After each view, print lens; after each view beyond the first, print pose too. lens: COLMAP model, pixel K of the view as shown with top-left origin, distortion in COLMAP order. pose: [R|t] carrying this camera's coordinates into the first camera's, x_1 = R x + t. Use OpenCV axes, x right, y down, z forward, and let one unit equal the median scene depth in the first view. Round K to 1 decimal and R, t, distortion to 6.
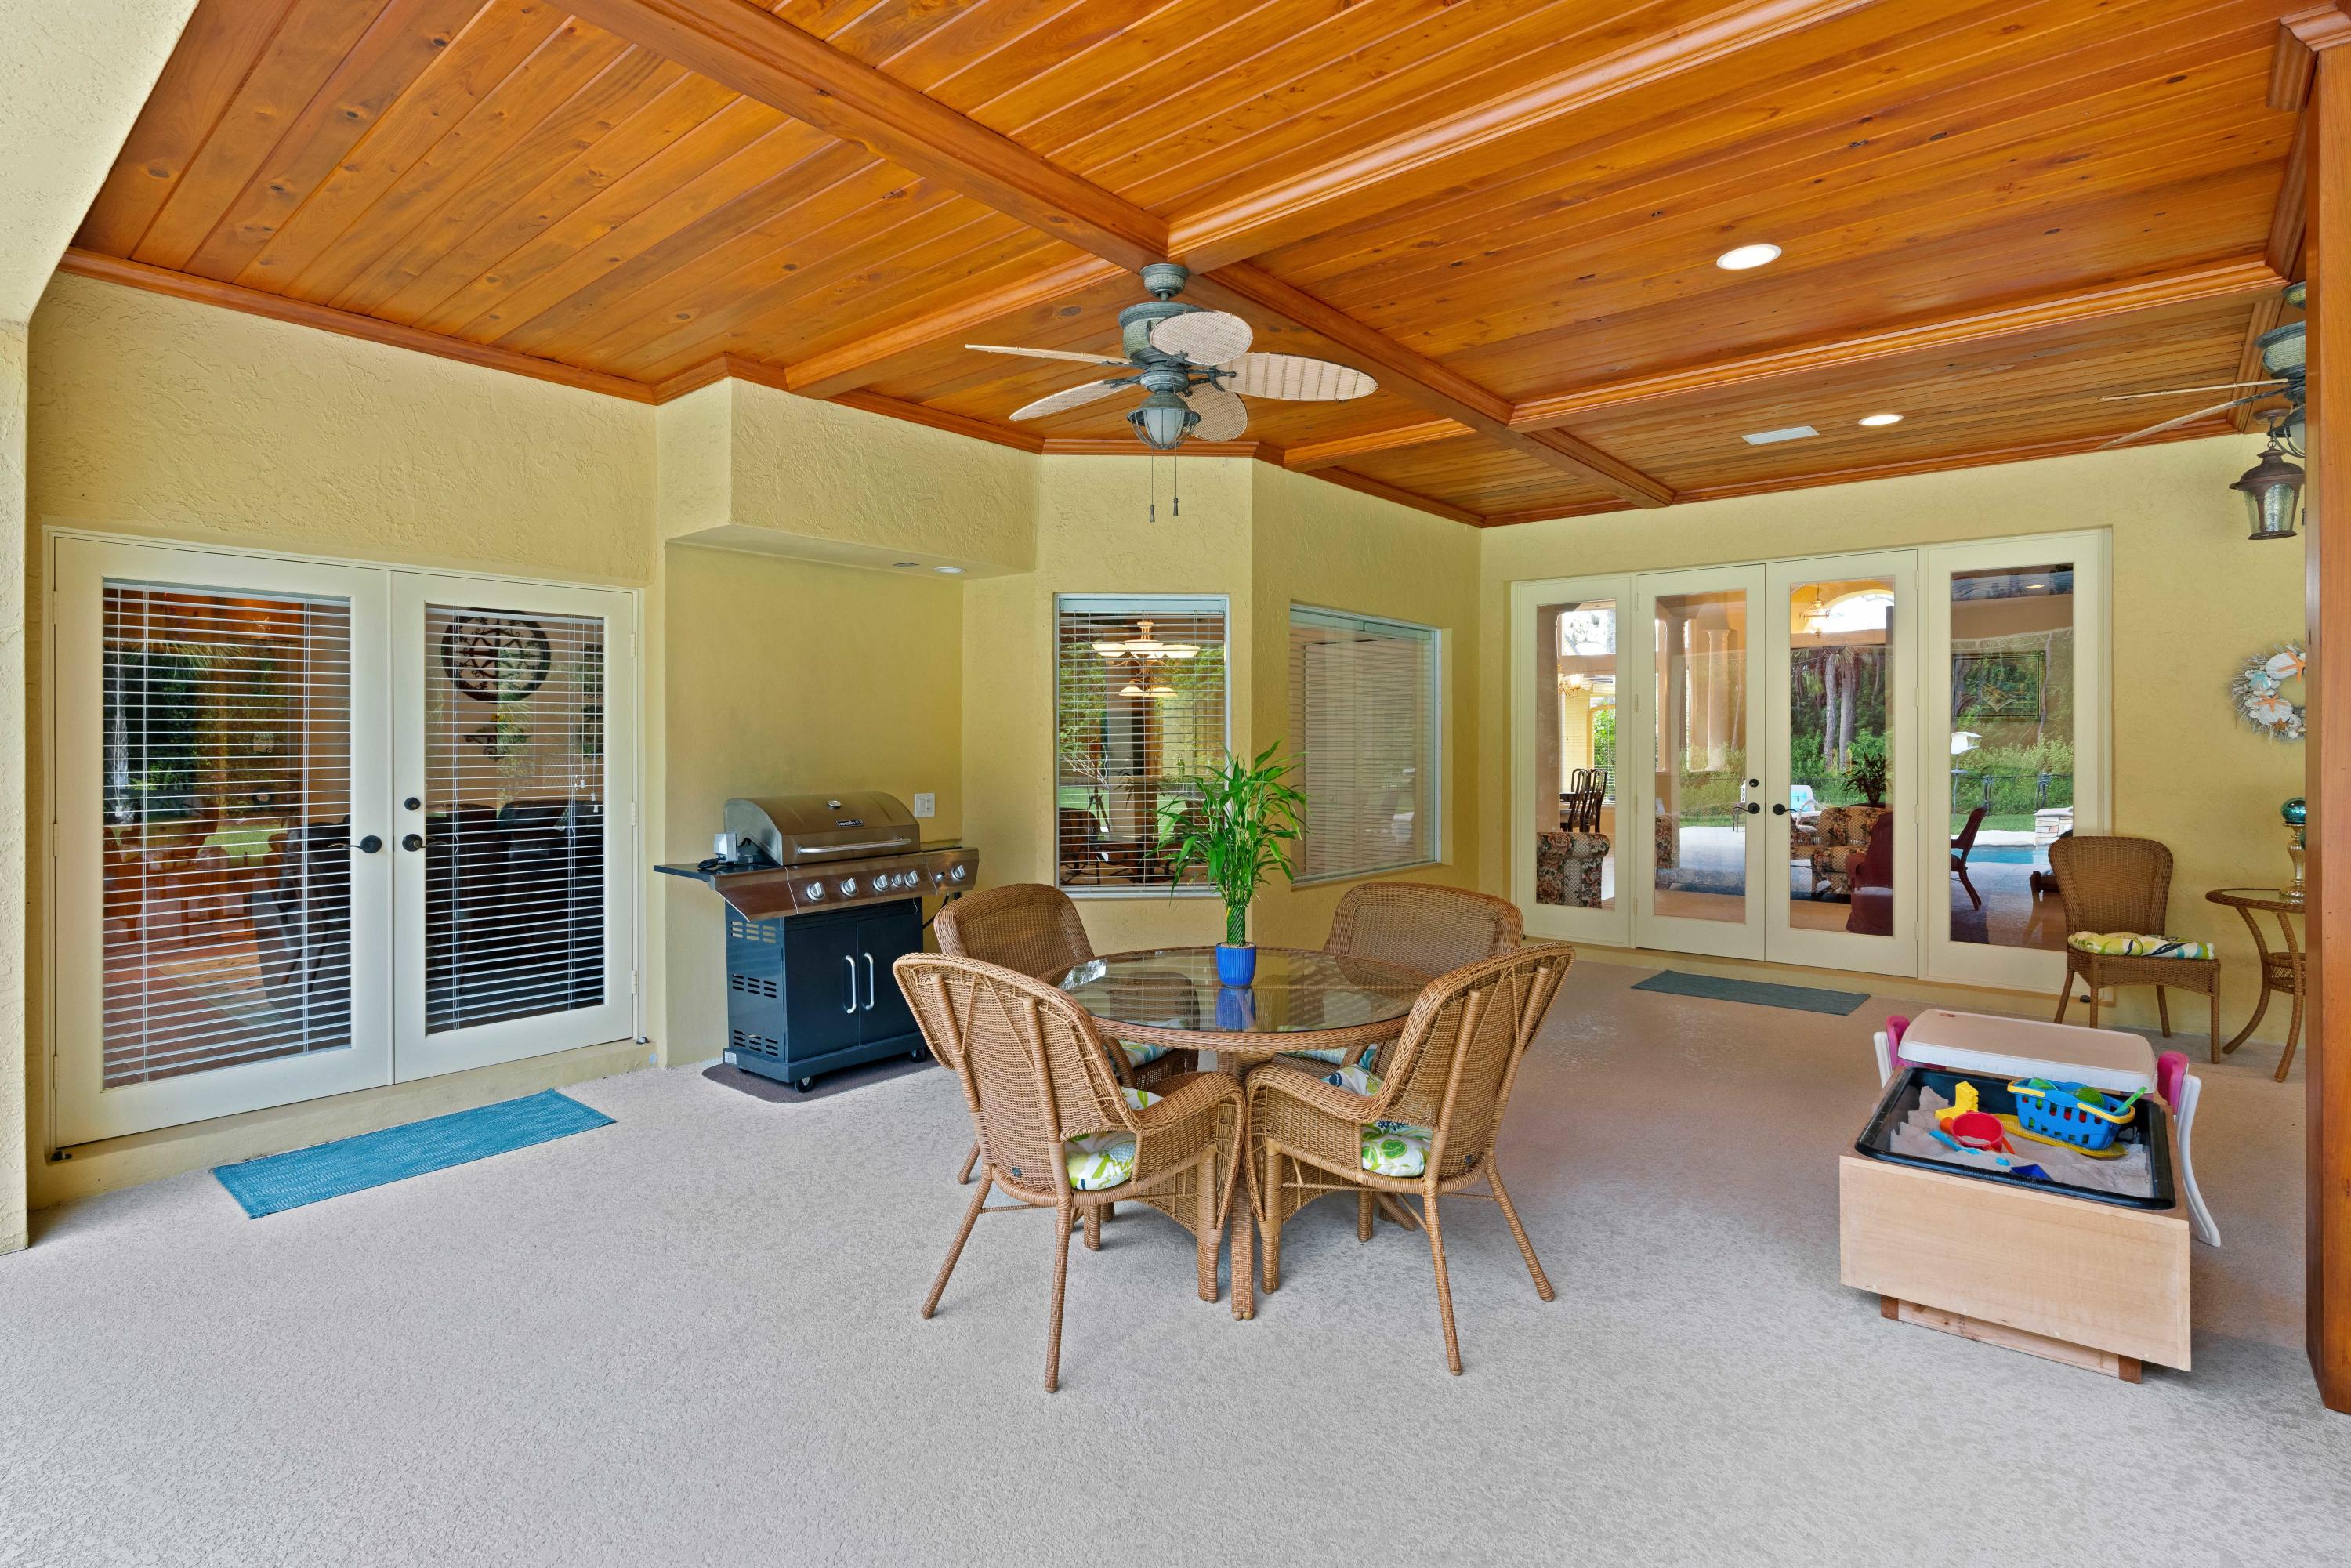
lens RADIAL K [[1157.8, 0, 1169.8], [0, 1157.8, 749.1], [0, 0, 1]] dist [-0.001122, -0.000162]
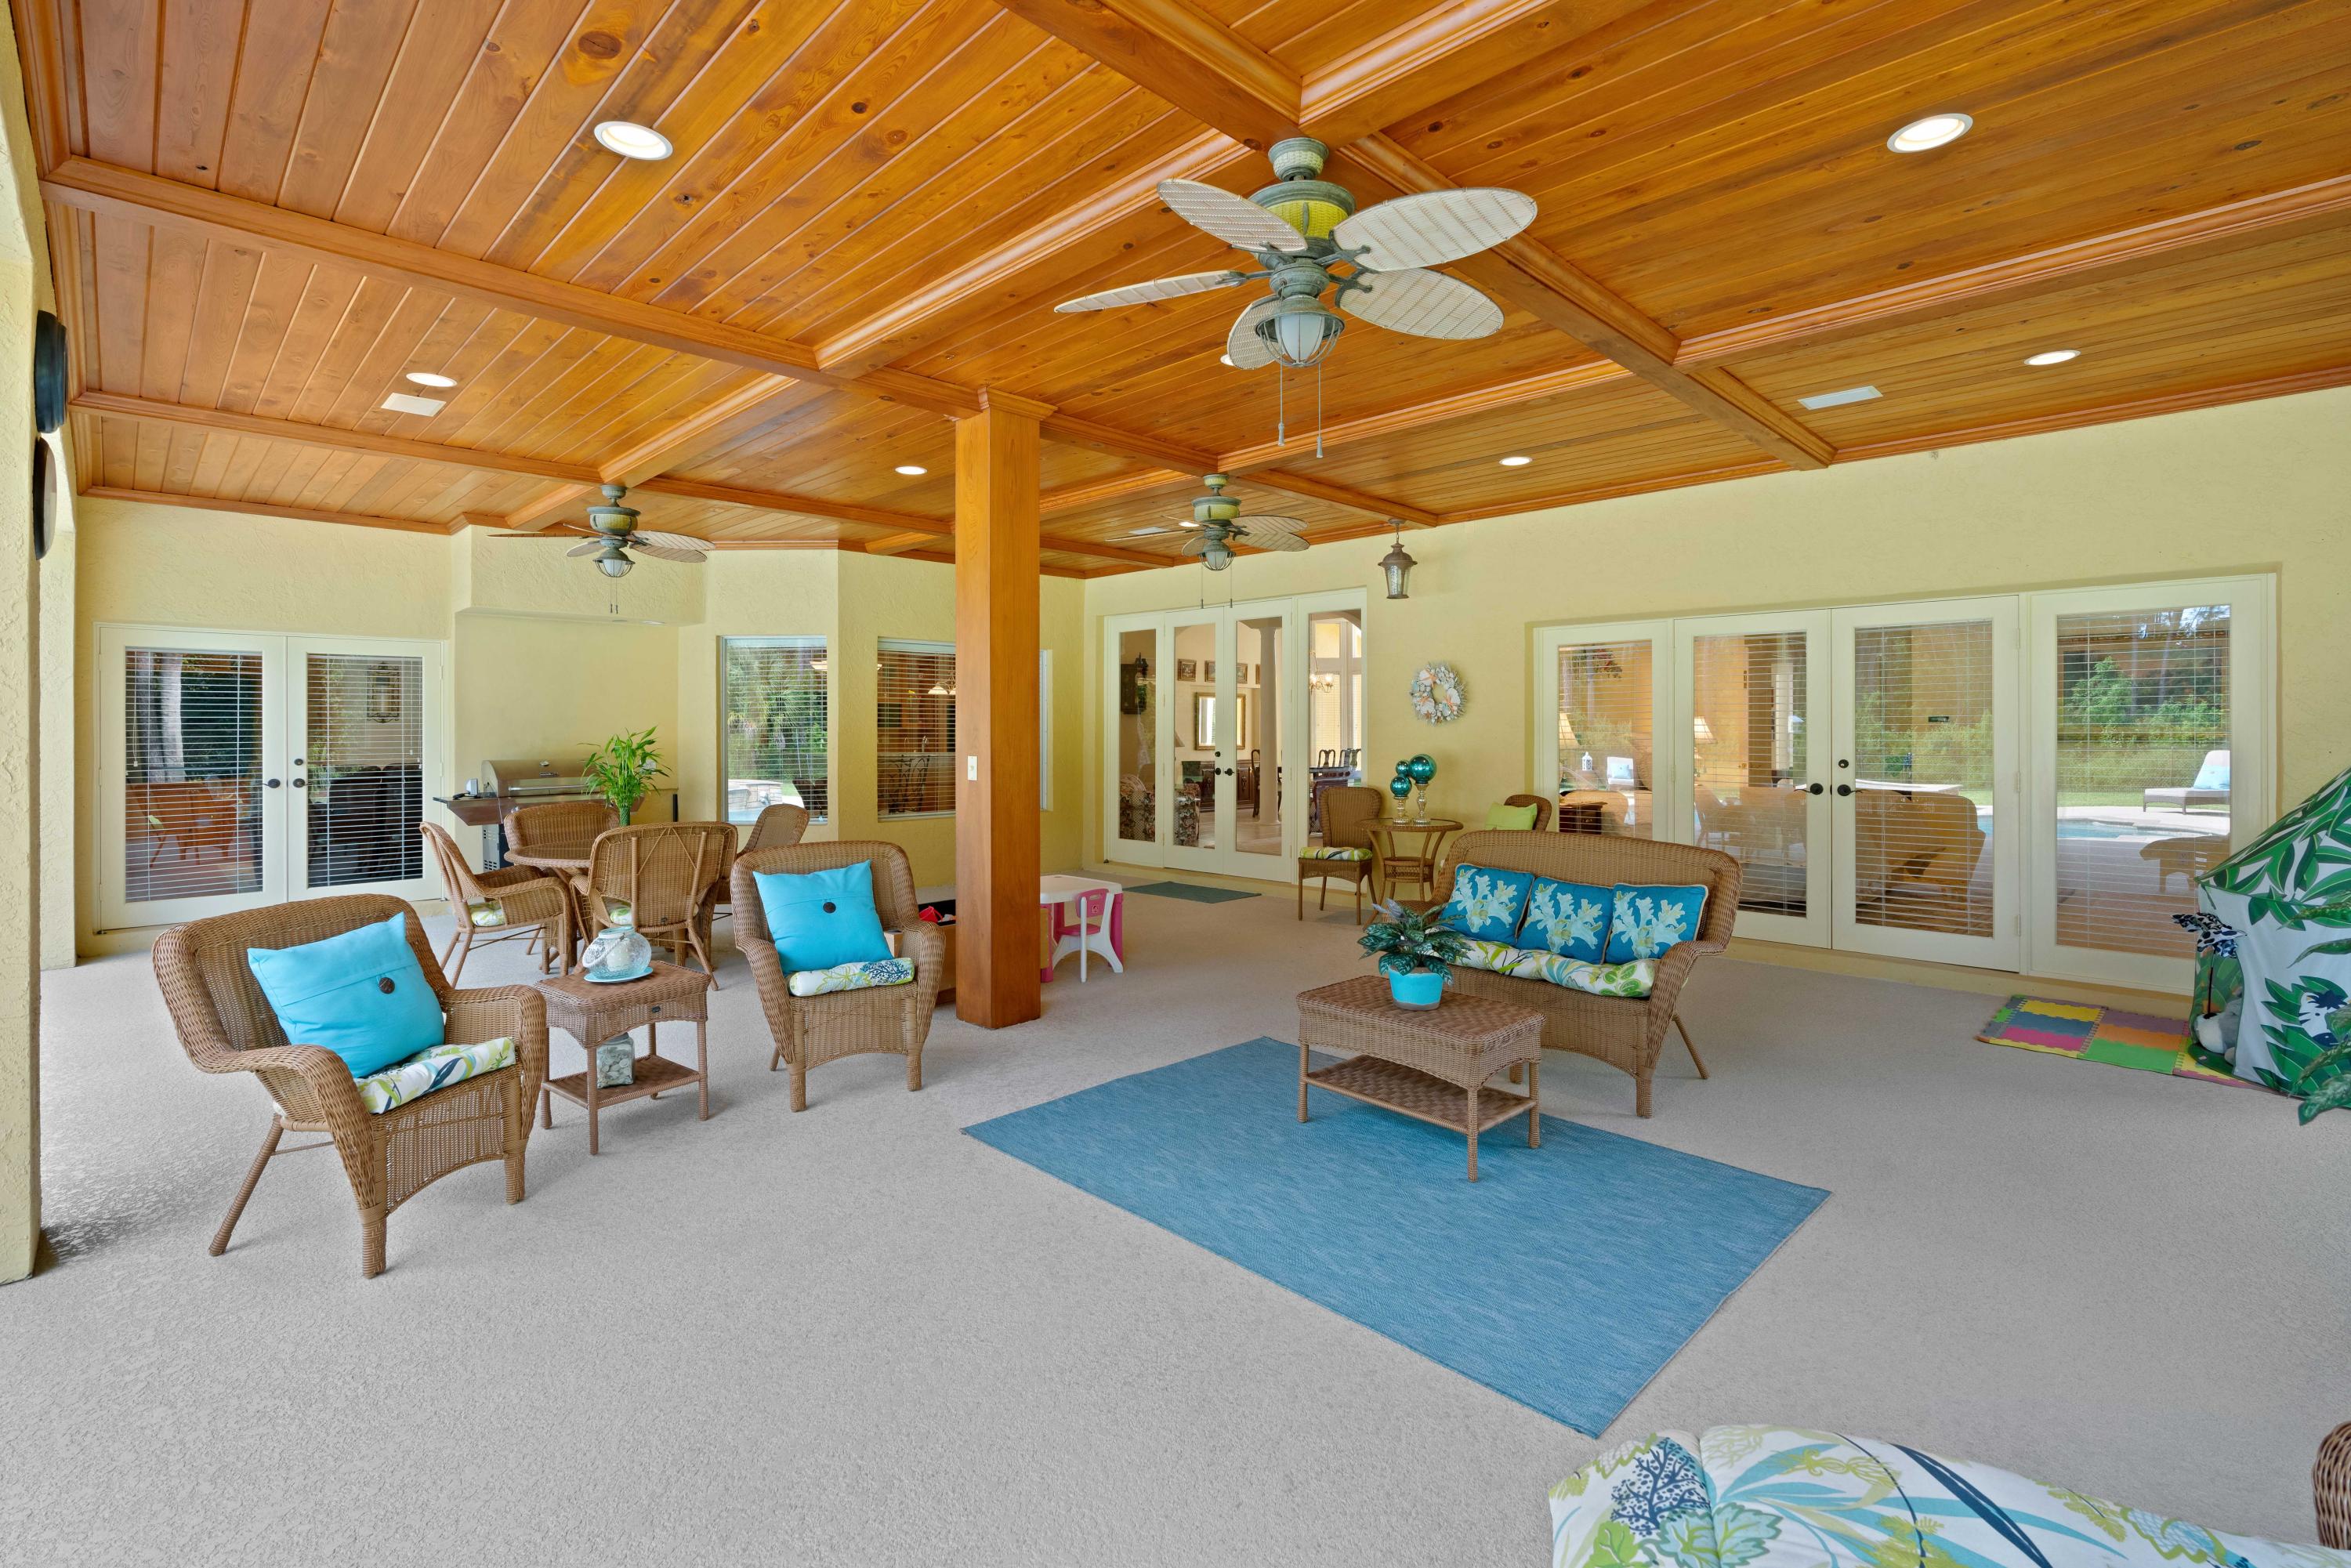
lens RADIAL K [[1070.9, 0, 1172.3], [0, 1070.9, 741.5], [0, 0, 1]] dist [-0.001965, 0.000497]
pose [[0.996869, -0.001831, -0.079054, 0.758402], [0.002331, 0.999978, 0.006223, 0.006587], [0.079041, -0.006388, 0.996851, -0.513437]]
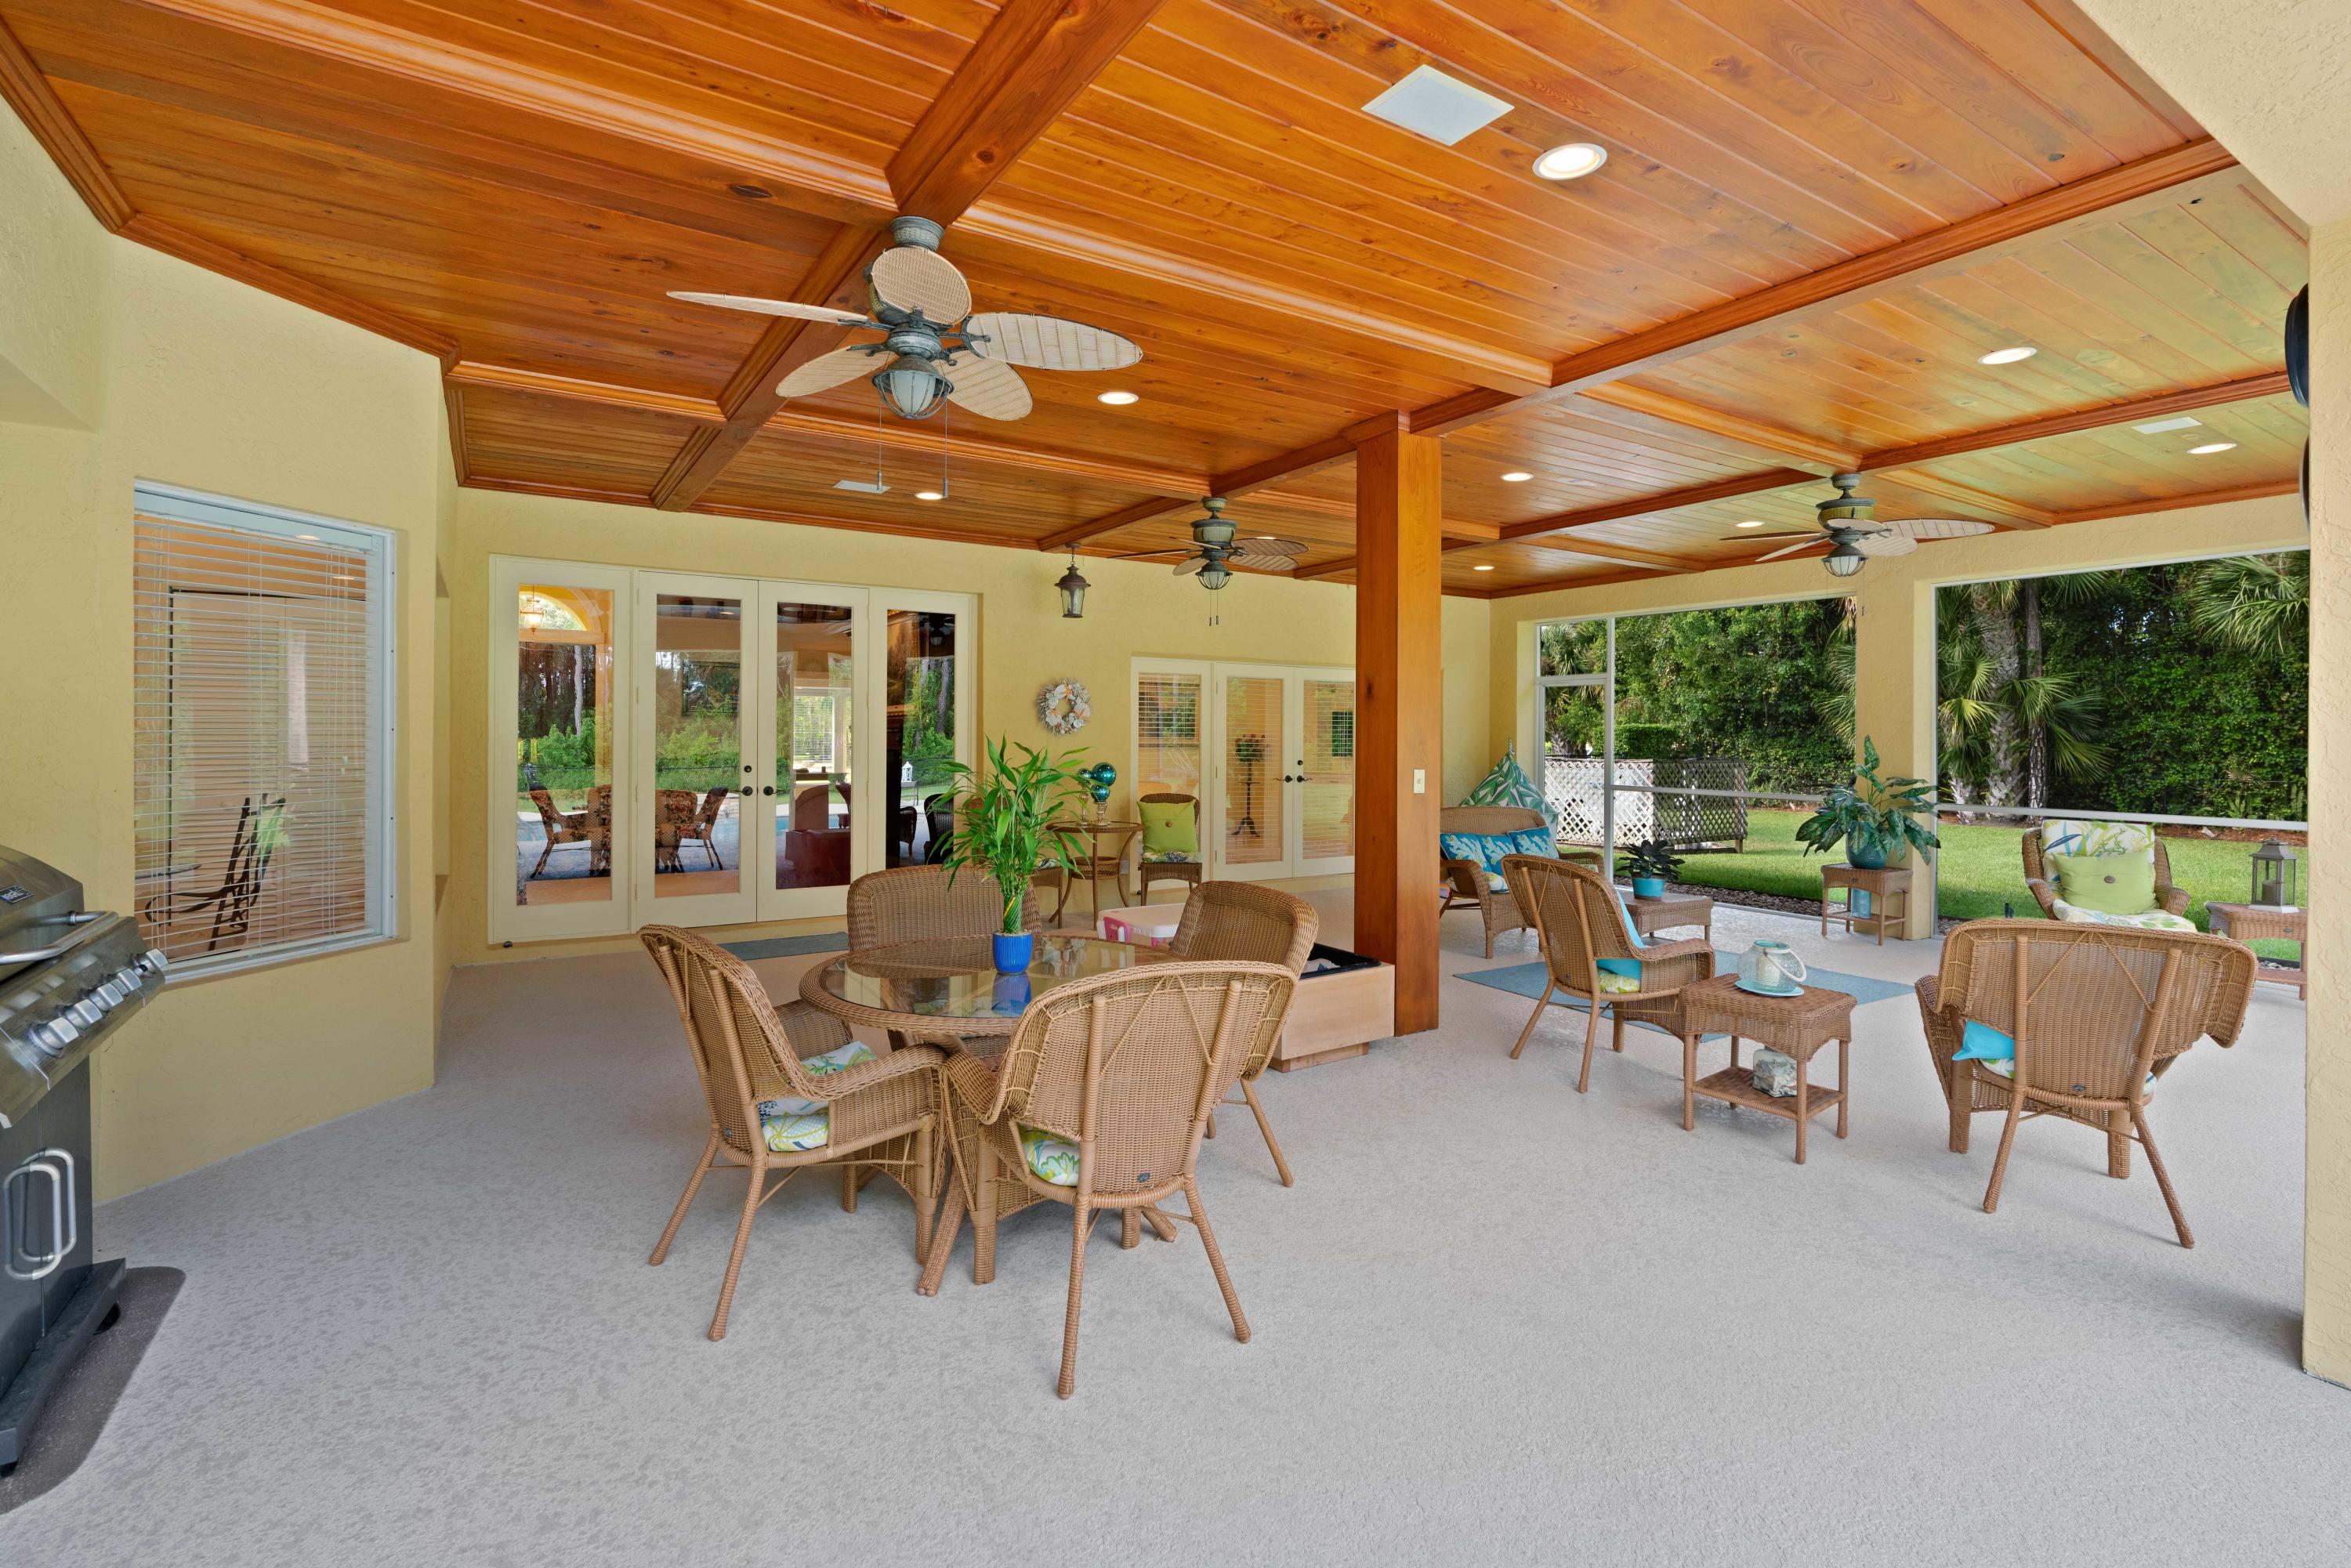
lens RADIAL K [[1070.9, 0, 1172.3], [0, 1070.9, 741.5], [0, 0, 1]] dist [-0.001965, 0.000497]
pose [[0.301421, -0.002026, 0.953489, -0.523039], [-0.002396, 0.999993, 0.002882, -0.002589], [-0.953488, -0.003153, 0.301414, 0.374718]]
